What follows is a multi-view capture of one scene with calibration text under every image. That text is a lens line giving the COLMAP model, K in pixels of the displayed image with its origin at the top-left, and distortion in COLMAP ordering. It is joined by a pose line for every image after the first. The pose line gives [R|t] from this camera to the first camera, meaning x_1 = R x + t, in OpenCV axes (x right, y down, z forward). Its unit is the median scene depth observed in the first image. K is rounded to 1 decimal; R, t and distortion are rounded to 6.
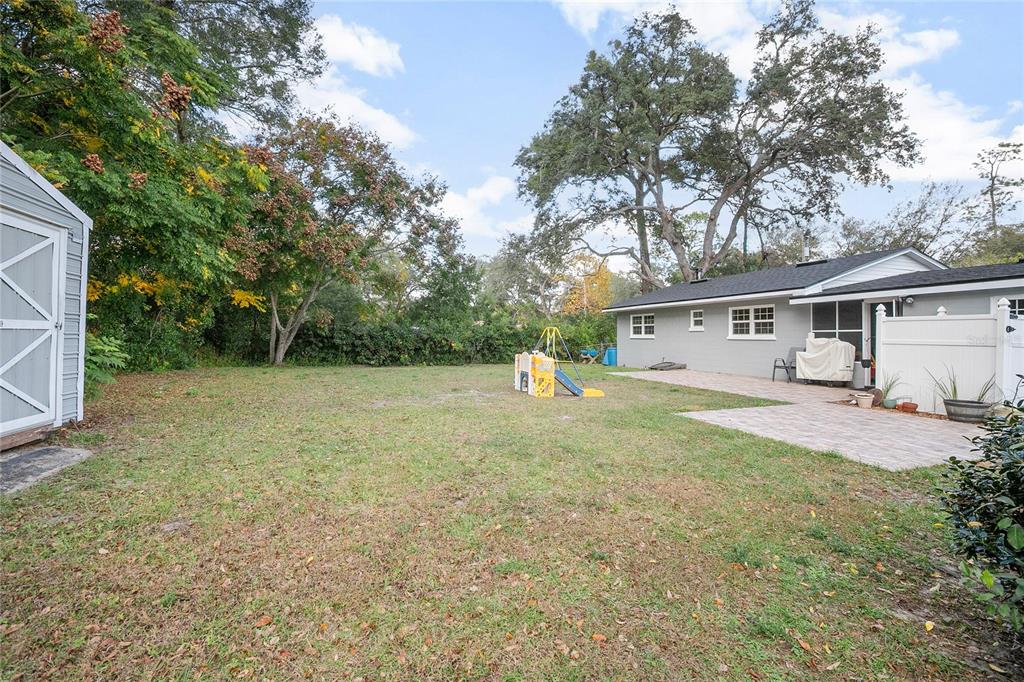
lens RADIAL K [[472.3, 0, 510.1], [0, 472.3, 332.4], [0, 0, 1]] dist [-0.083095, 0.040381]
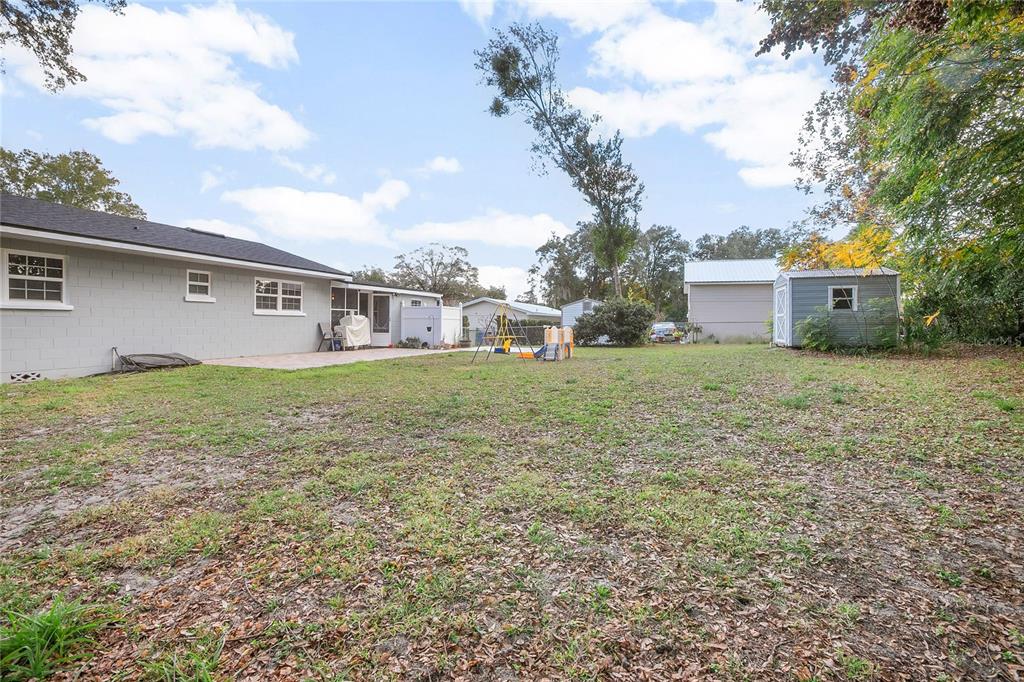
lens RADIAL K [[472.3, 0, 510.1], [0, 472.3, 332.4], [0, 0, 1]] dist [-0.083095, 0.040381]
pose [[-0.798820, -0.031246, 0.600758, -0.294321], [-0.024876, 0.999512, 0.018908, 0.014505], [-0.601056, 0.000159, -0.799207, 1.032433]]
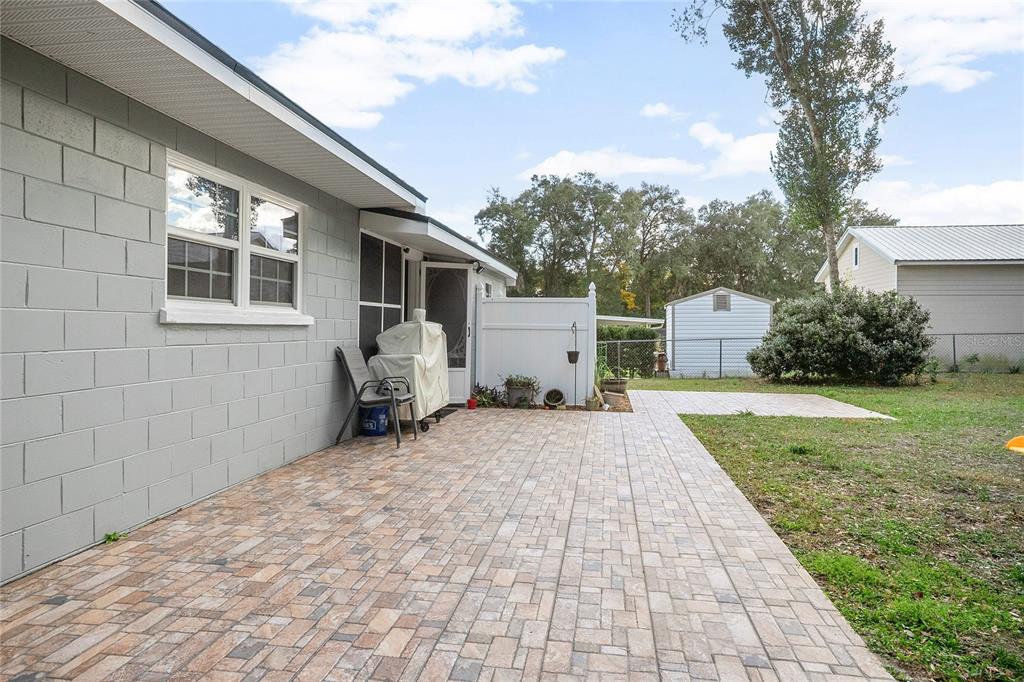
lens RADIAL K [[649.6, 0, 512.0], [0, 649.6, 341.0], [0, 0, 1]] dist [-0.002207, -0.000591]
pose [[-0.905056, -0.029424, 0.424274, 0.181965], [-0.024725, 0.999557, 0.016579, 0.010403], [-0.424574, 0.004514, -0.905382, 0.869865]]
